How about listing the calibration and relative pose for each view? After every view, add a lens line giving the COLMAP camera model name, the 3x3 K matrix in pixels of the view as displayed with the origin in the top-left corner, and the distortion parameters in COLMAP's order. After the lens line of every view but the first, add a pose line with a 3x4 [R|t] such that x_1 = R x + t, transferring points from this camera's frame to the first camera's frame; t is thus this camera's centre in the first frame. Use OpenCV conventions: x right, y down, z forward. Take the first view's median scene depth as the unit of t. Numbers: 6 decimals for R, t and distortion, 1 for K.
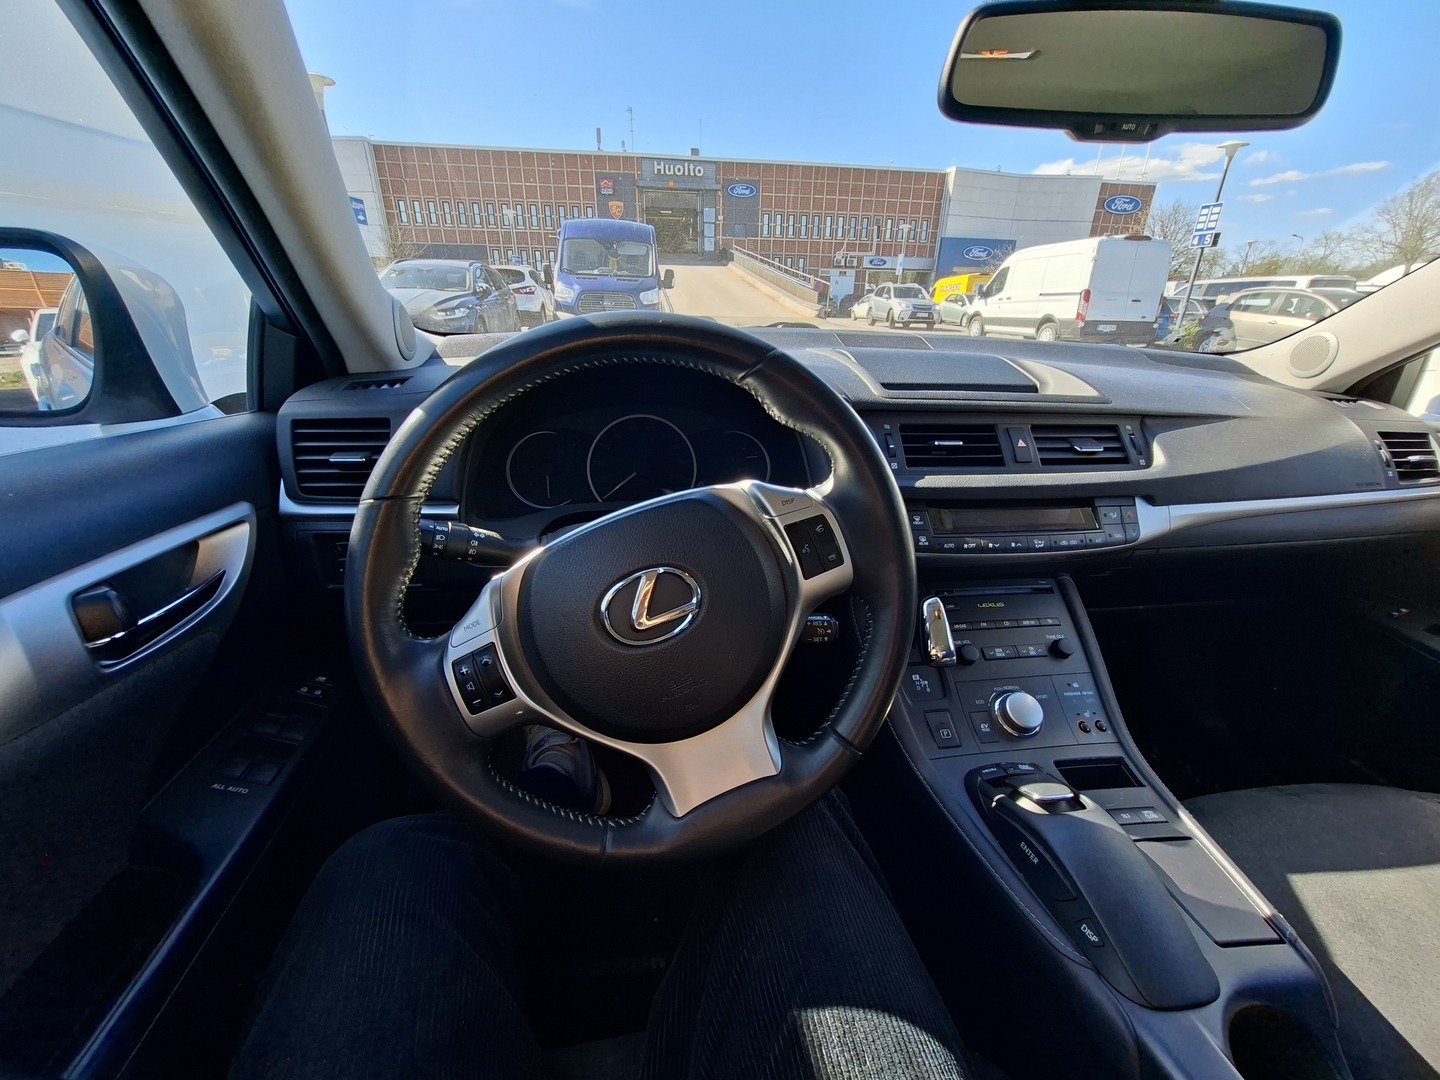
lens RADIAL K [[566.6, 0, 727.8], [0, 566.6, 543.6], [0, 0, 1]] dist [-0.002704, 0.000446]
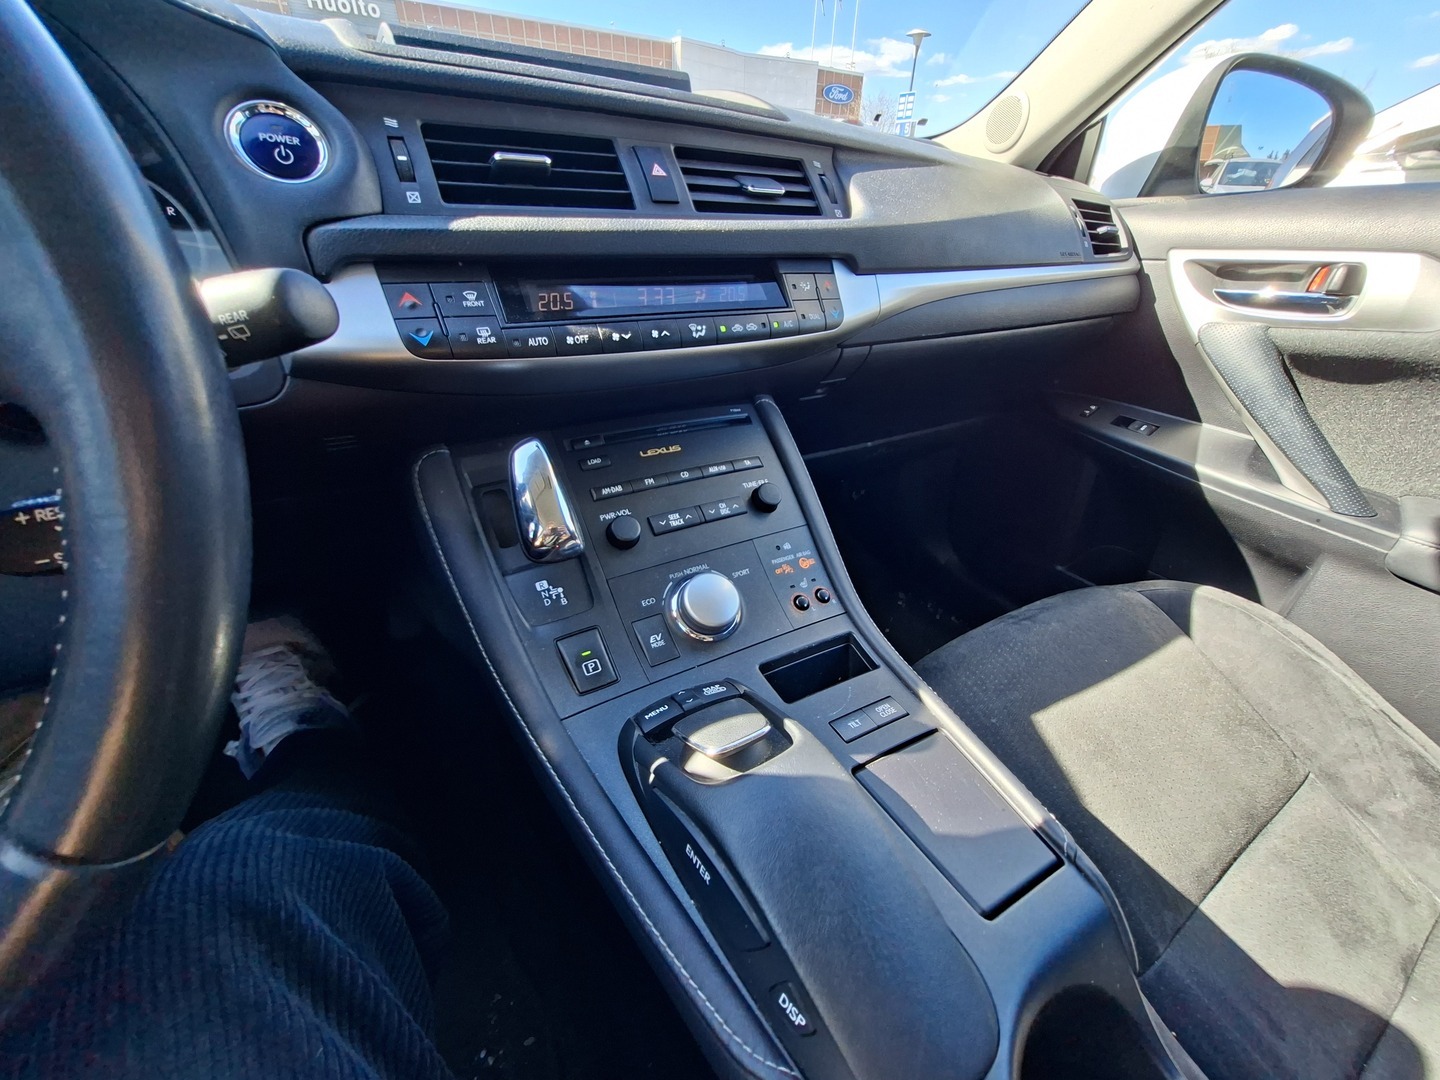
lens RADIAL K [[566.6, 0, 727.8], [0, 566.6, 543.6], [0, 0, 1]] dist [-0.002704, 0.000446]
pose [[0.924108, -0.193433, 0.329557, 0.312865], [0.141285, 0.974259, 0.175665, 0.112360], [-0.355053, -0.115772, 0.927650, 0.372720]]
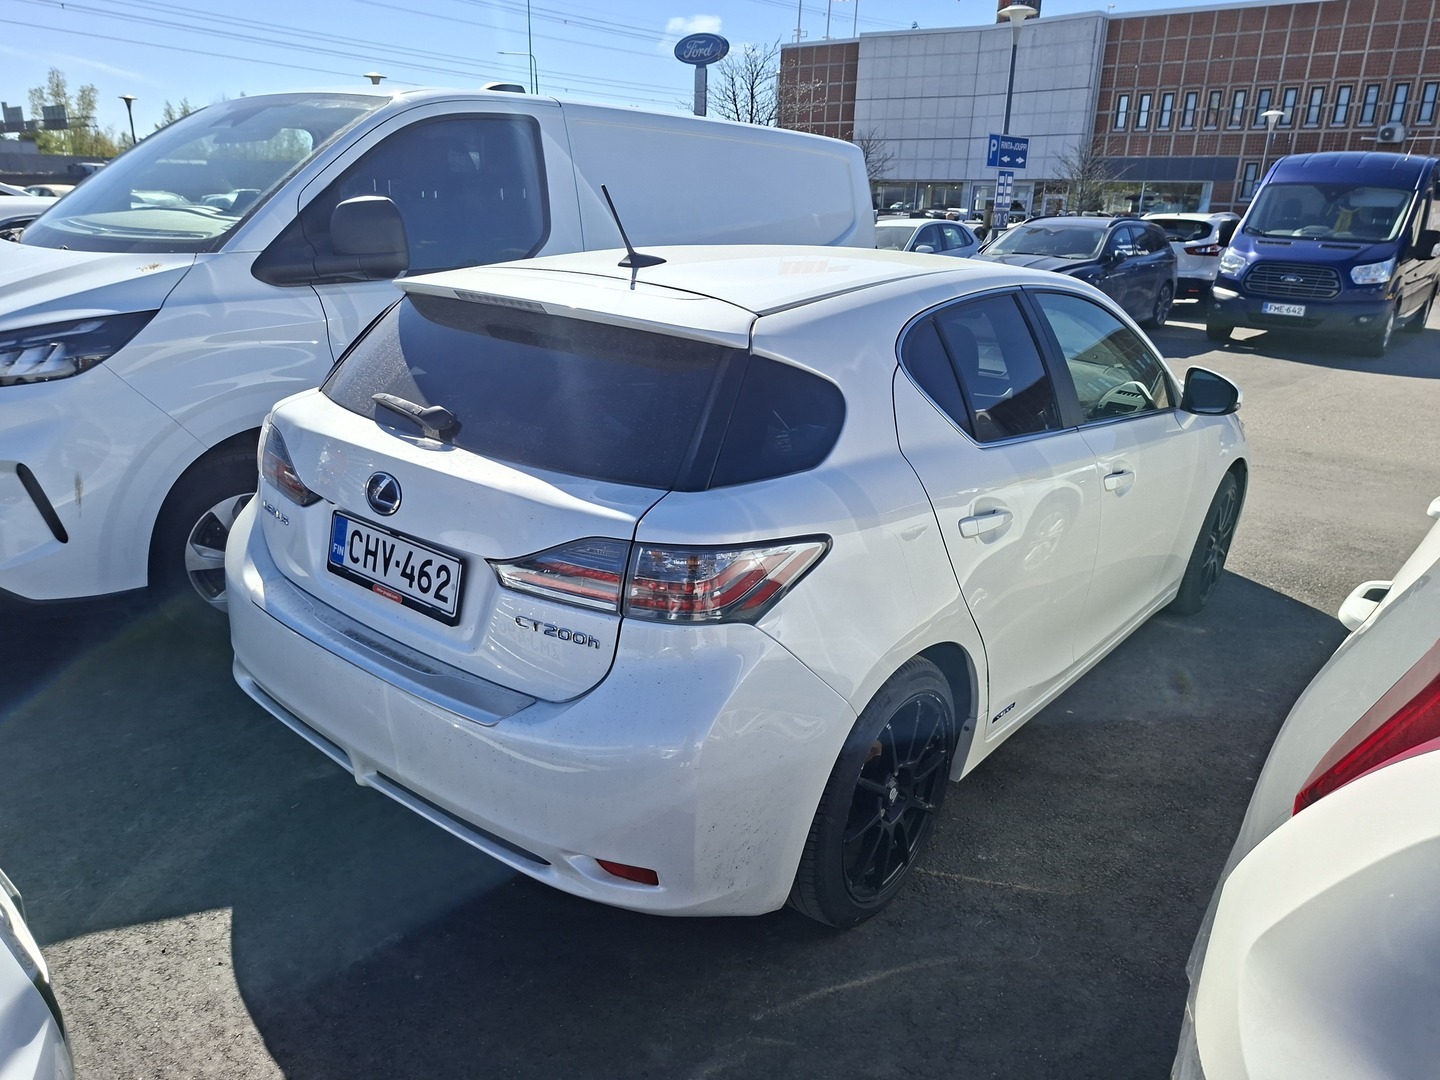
lens RADIAL K [[1044.1, 0, 720.0], [0, 1044.1, 540.0], [0, 0, 1]] dist [0.002858, 0.000267]
pose [[0.678732, 0.231397, -0.696978, 5.081450], [-0.313842, 0.949427, 0.009584, 1.403807], [0.663947, 0.212236, 0.717029, -5.427096]]
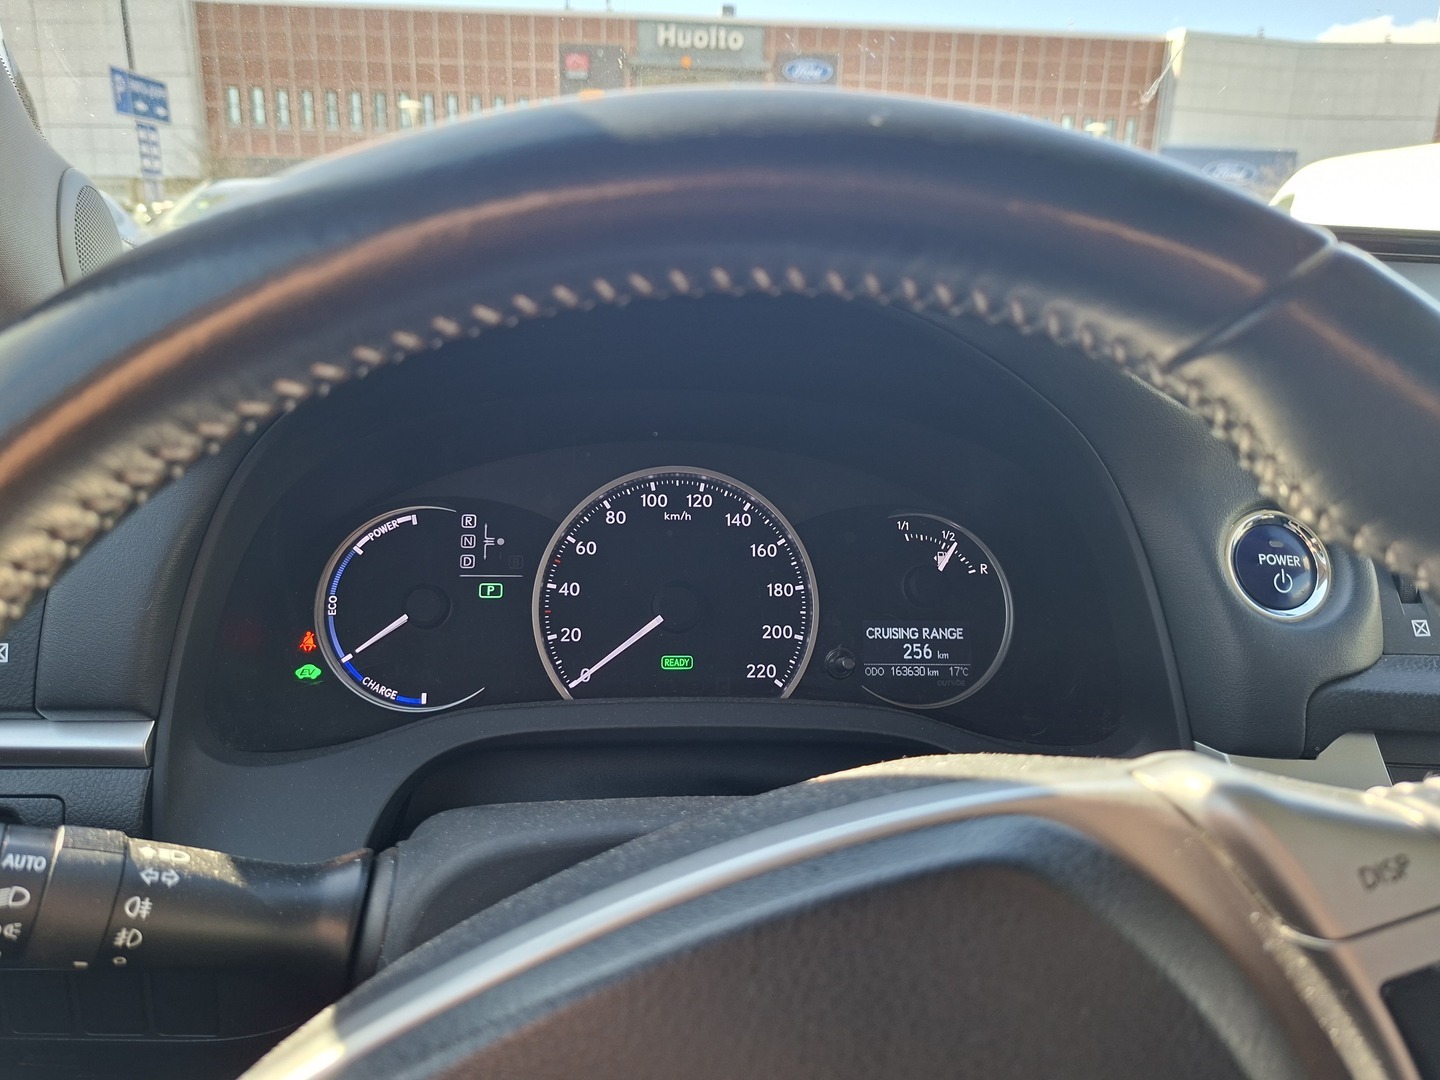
lens RADIAL K [[1044.1, 0, 720.0], [0, 1044.1, 540.0], [0, 0, 1]] dist [0.002858, 0.000267]
pose [[0.998486, 0.019040, -0.051599, -0.091993], [-0.025887, 0.990443, -0.135471, -0.089325], [0.048527, 0.136602, 0.989437, 0.335034]]
